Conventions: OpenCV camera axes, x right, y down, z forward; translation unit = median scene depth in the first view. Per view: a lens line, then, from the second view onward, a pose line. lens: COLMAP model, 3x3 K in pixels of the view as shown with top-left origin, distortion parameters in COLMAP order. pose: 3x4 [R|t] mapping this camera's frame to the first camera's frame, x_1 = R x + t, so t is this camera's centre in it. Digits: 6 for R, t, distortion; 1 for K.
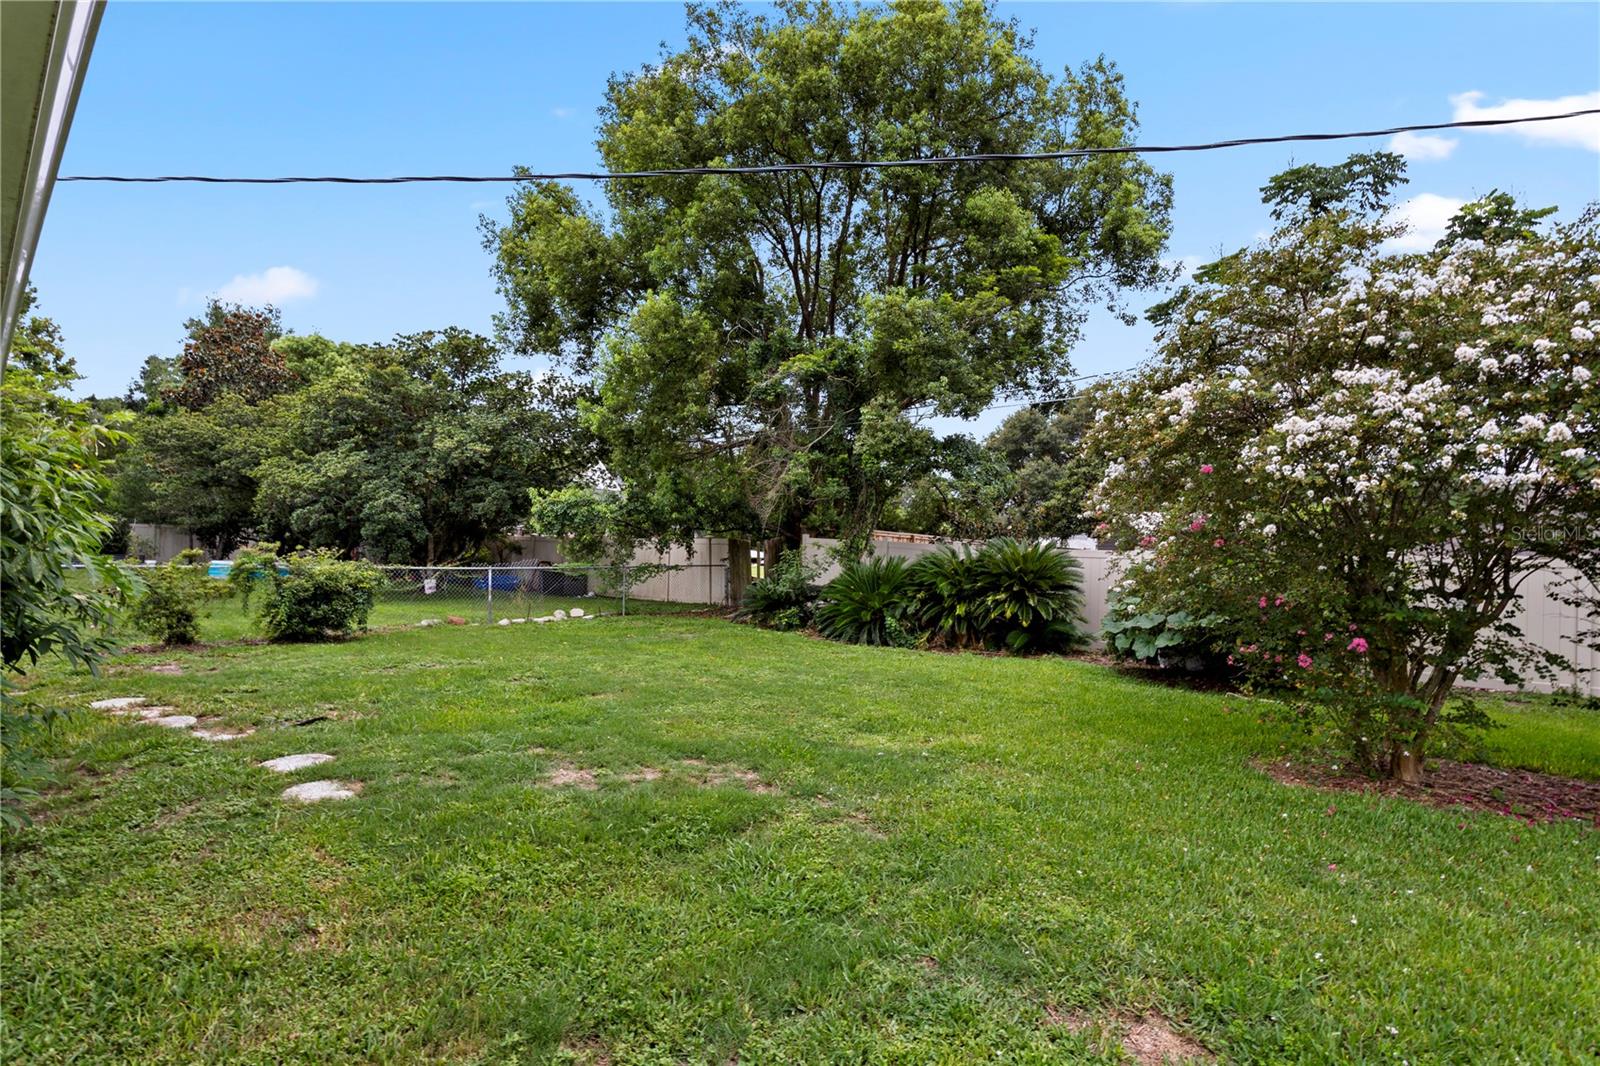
lens RADIAL K [[770.7, 0, 802.9], [0, 770.7, 583.6], [0, 0, 1]] dist [-0.001376, 0.000002]
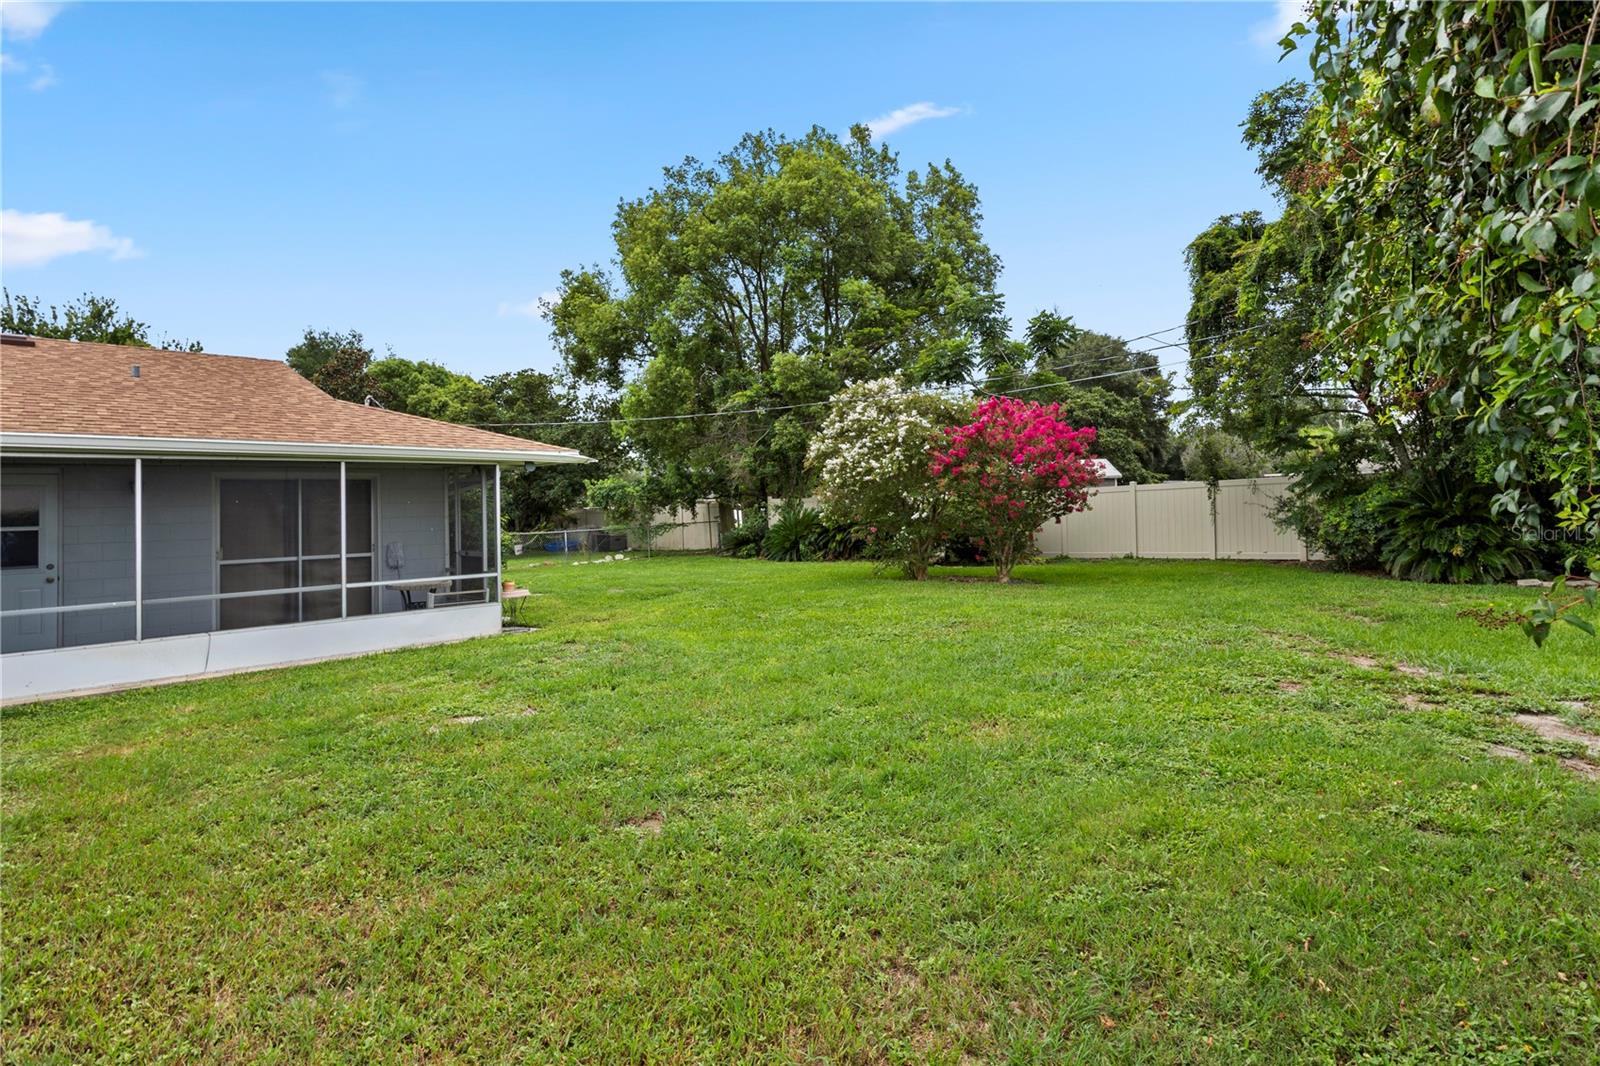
lens RADIAL K [[770.7, 0, 799.7], [0, 770.7, 530.5], [0, 0, 1]] dist [-0.001376, 0.000002]
pose [[0.996164, -0.066268, -0.057148, 0.148468], [0.065683, 0.997768, -0.012069, 0.023924], [0.057821, 0.008269, 0.998293, -0.488779]]
